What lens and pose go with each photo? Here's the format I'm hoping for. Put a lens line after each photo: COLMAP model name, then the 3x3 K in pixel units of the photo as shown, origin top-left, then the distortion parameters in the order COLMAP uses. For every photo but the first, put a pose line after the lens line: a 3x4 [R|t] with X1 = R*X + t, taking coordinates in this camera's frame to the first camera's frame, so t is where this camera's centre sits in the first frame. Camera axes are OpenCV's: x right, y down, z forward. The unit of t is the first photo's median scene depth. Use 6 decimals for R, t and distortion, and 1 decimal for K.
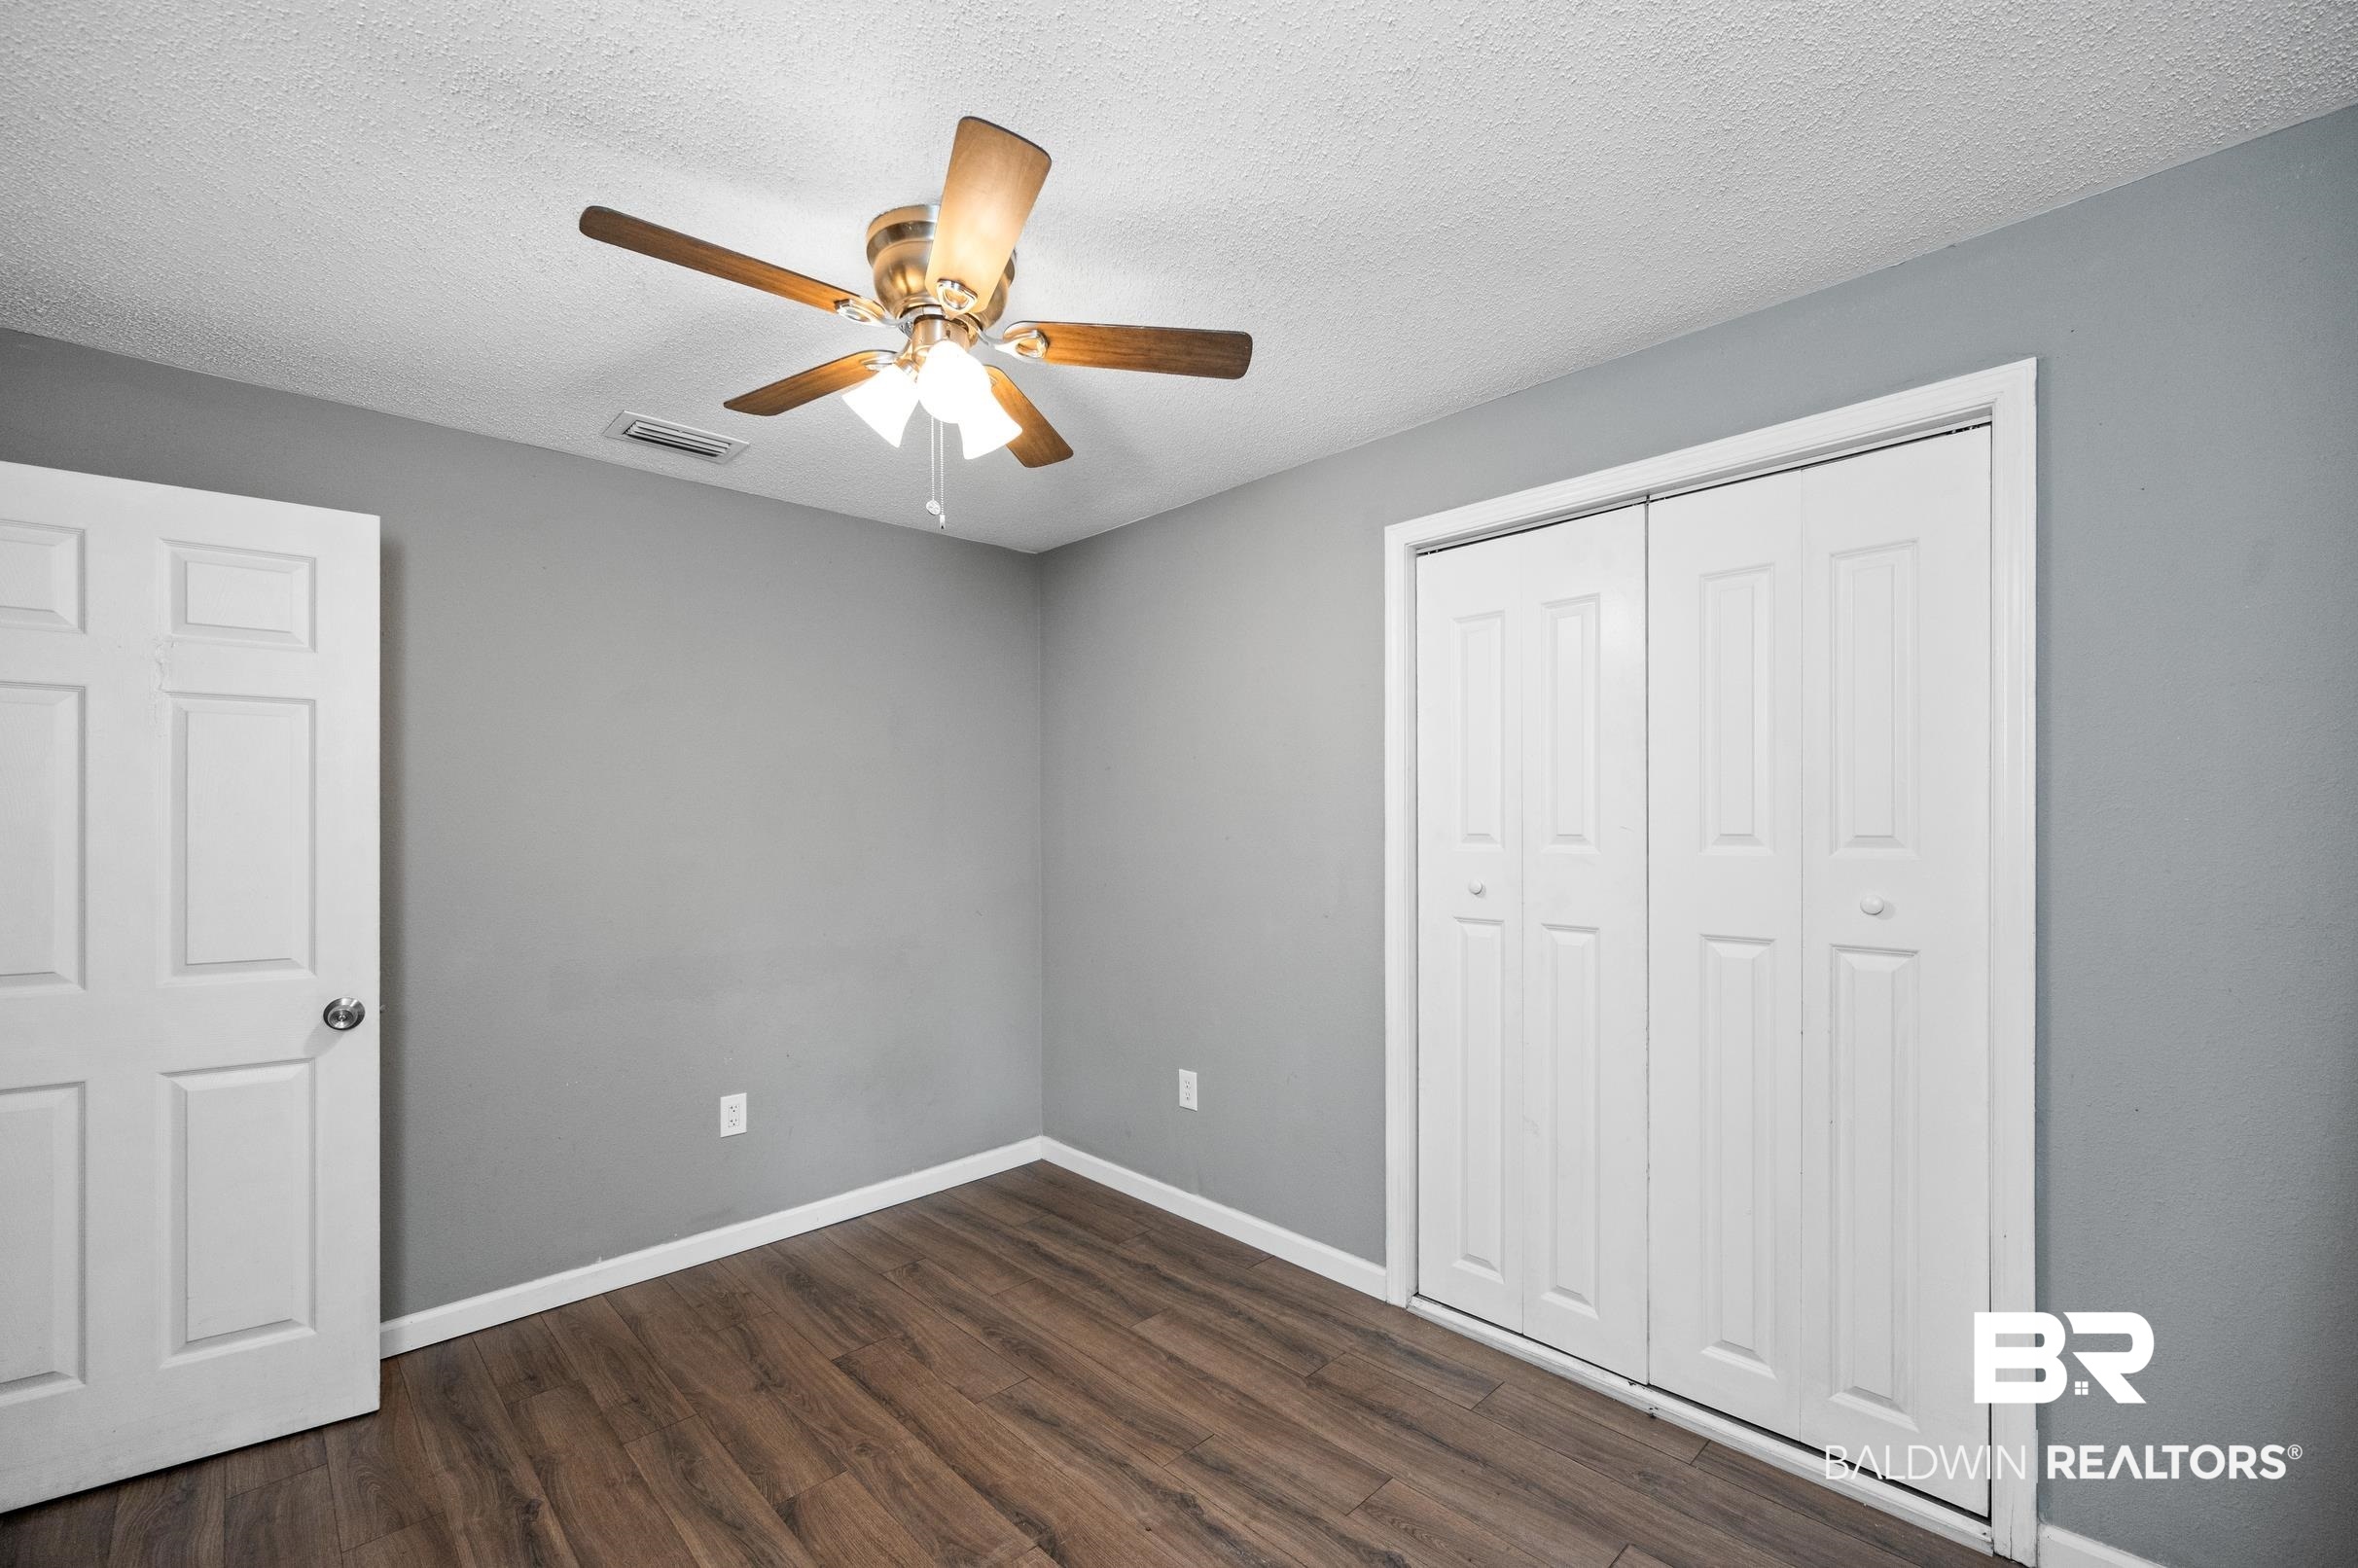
lens RADIAL K [[946.1, 0, 1135.4], [0, 946.1, 833.2], [0, 0, 1]] dist [0.000121, -0.001201]
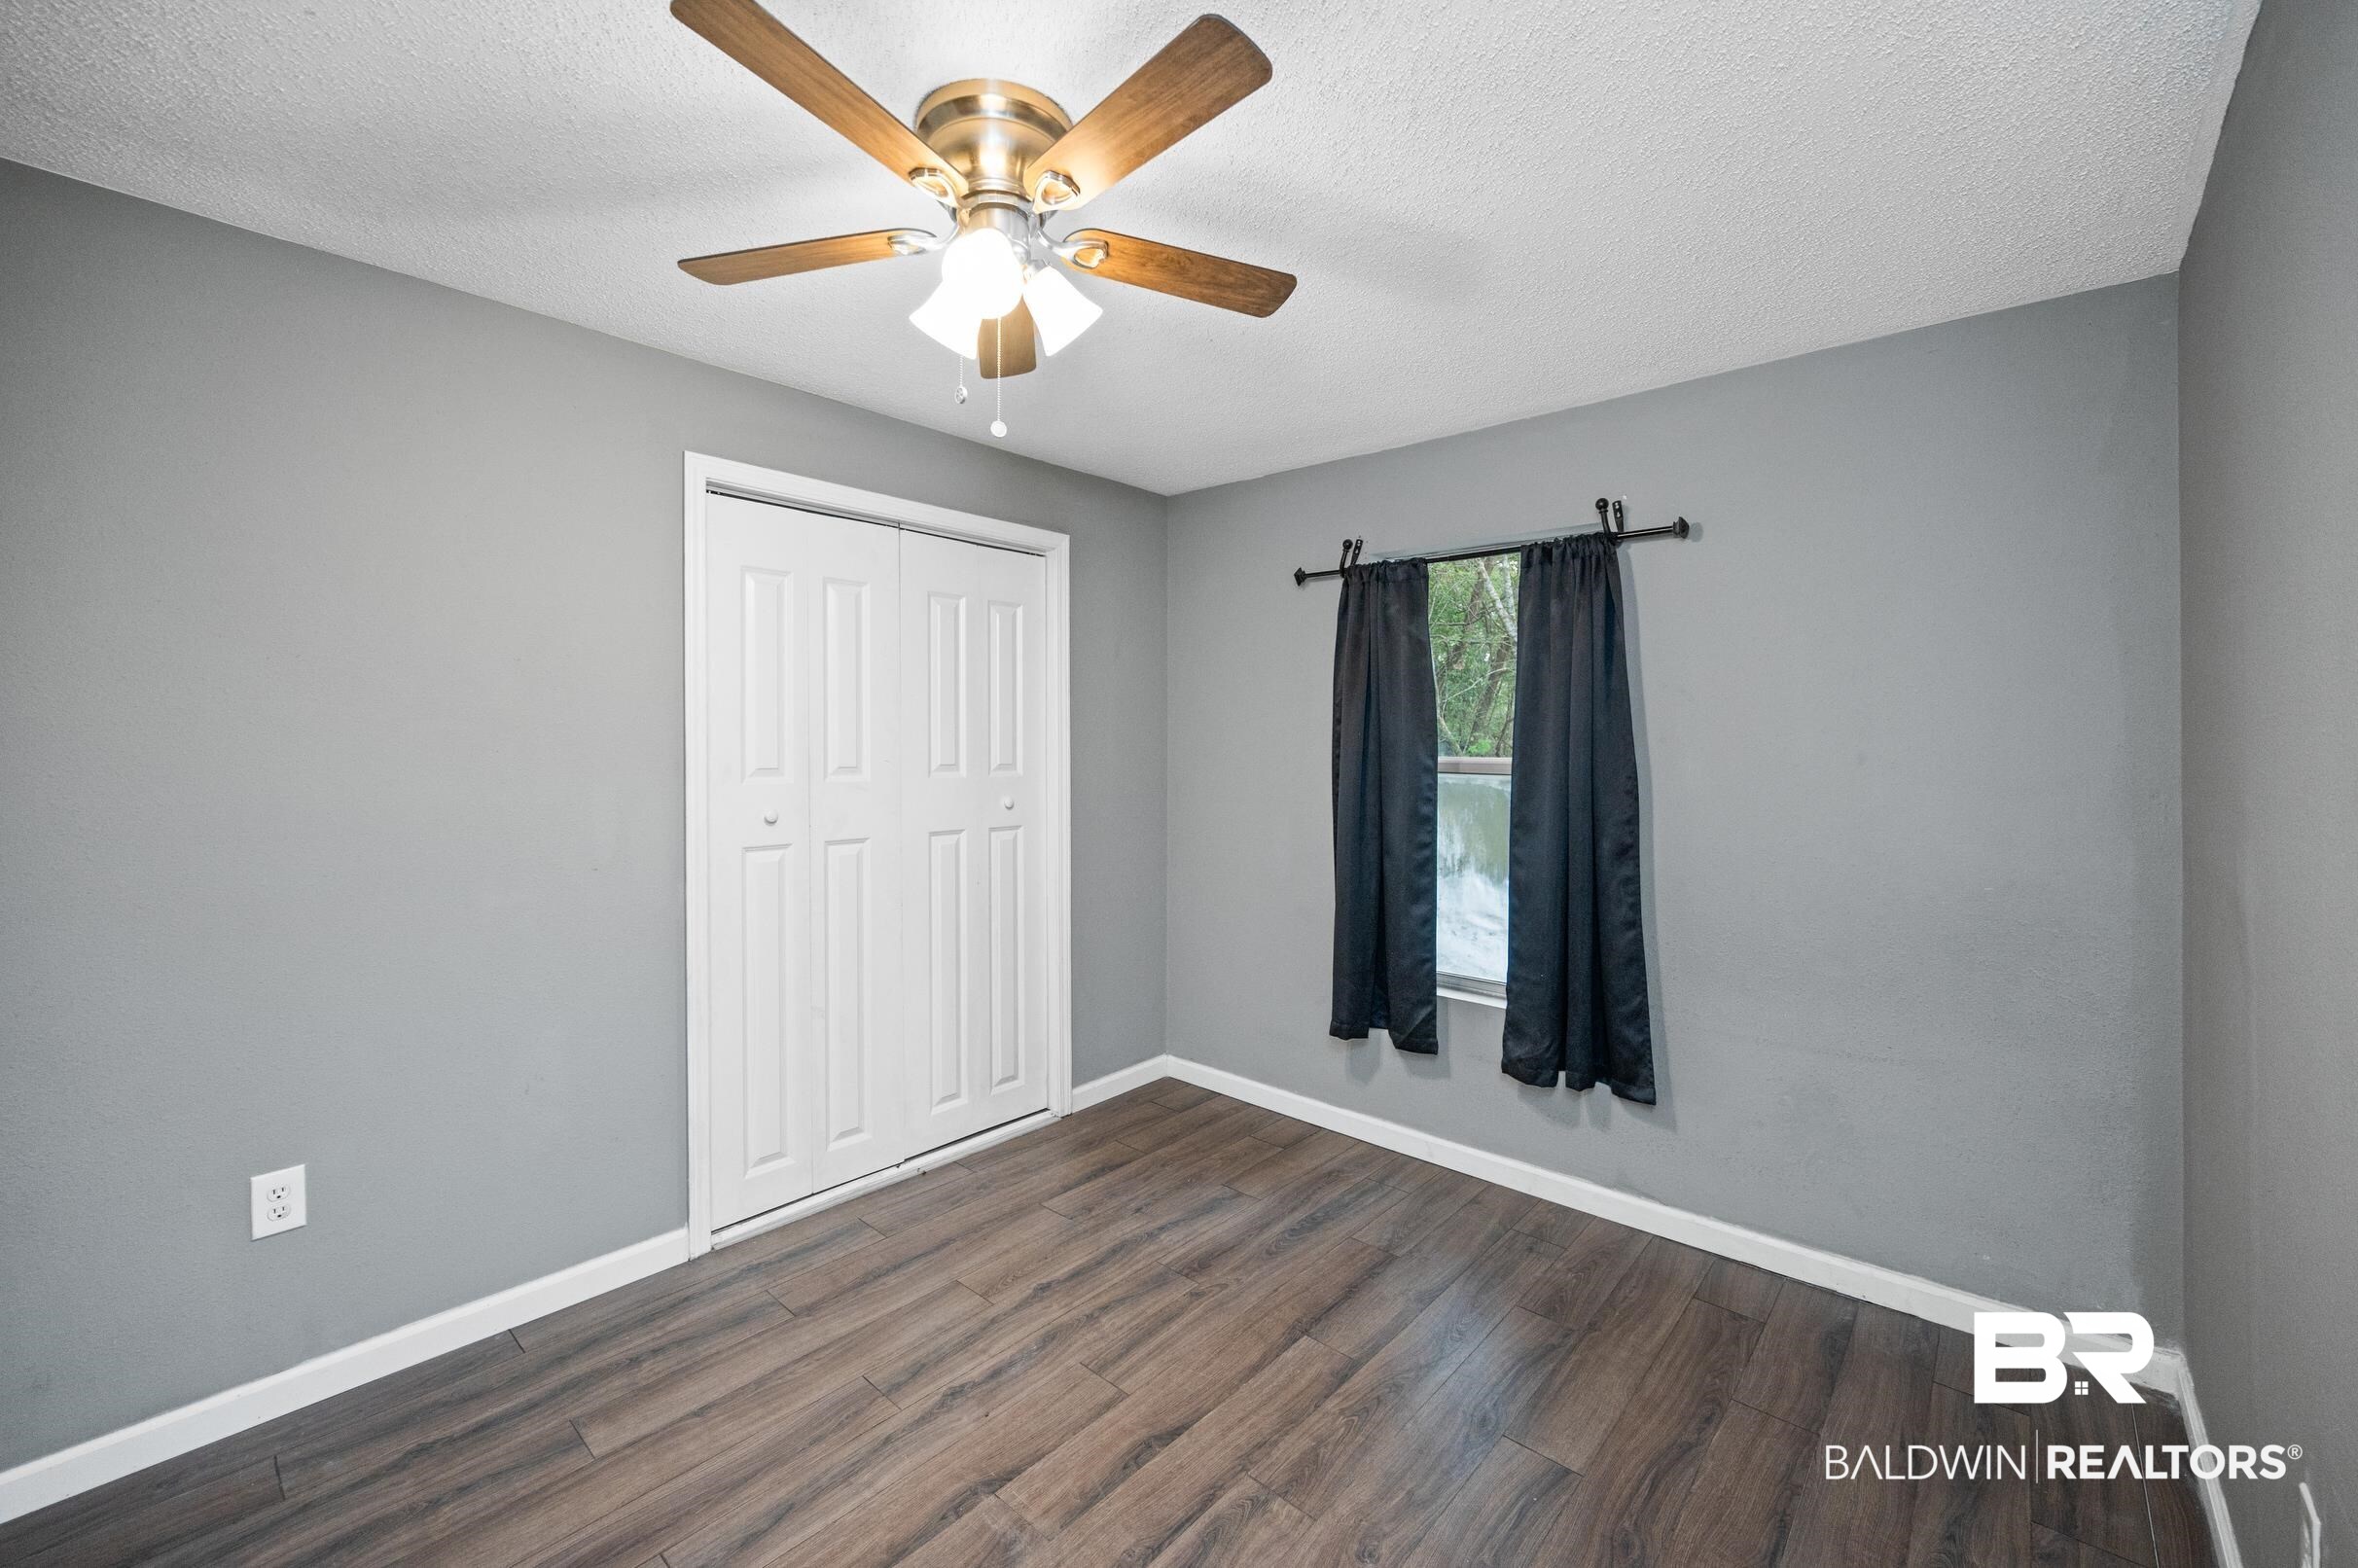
lens RADIAL K [[946.1, 0, 1173.8], [0, 946.1, 752.1], [0, 0, 1]] dist [0.000121, -0.001201]
pose [[-0.080147, 0.005811, 0.996766, -0.875750], [0.012498, 0.999910, -0.004825, -0.007477], [-0.996705, 0.012071, -0.080213, 0.701900]]
